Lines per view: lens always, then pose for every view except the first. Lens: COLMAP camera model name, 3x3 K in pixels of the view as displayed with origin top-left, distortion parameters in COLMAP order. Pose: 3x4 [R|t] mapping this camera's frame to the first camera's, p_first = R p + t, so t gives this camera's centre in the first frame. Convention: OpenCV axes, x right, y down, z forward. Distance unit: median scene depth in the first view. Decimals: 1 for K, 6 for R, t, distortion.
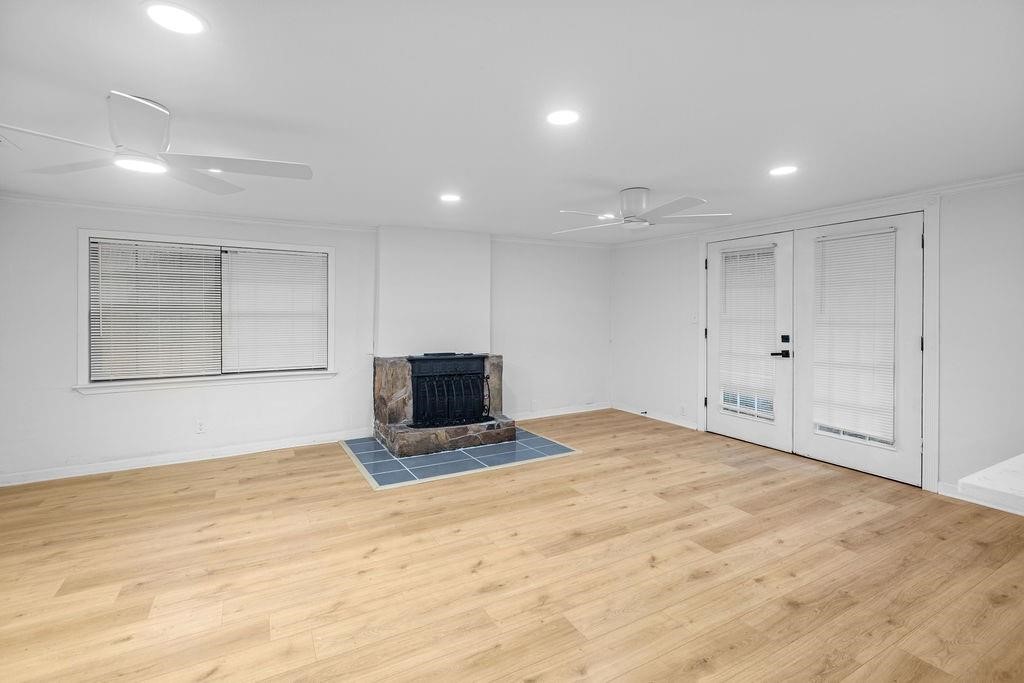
lens RADIAL K [[474.3, 0, 515.4], [0, 474.3, 288.9], [0, 0, 1]] dist [0.004450, 0.000181]
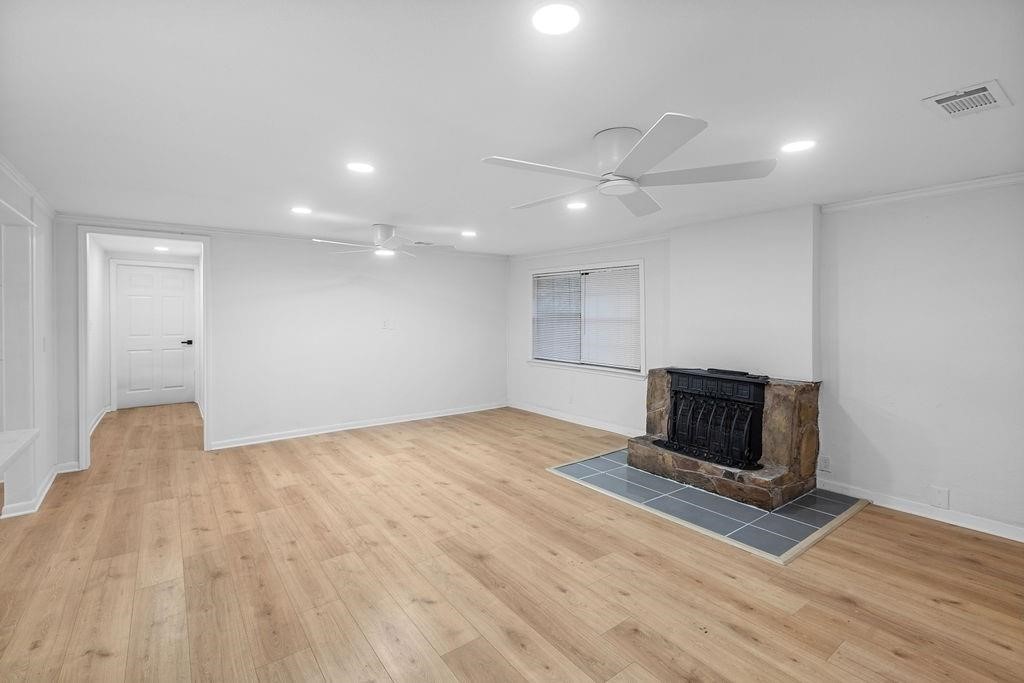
lens RADIAL K [[474.3, 0, 509.4], [0, 474.3, 312.0], [0, 0, 1]] dist [0.004450, 0.000181]
pose [[0.109601, -0.007657, -0.993946, 0.870212], [0.047730, 0.998857, -0.002431, 0.028989], [0.992829, -0.047175, 0.109841, 0.788682]]
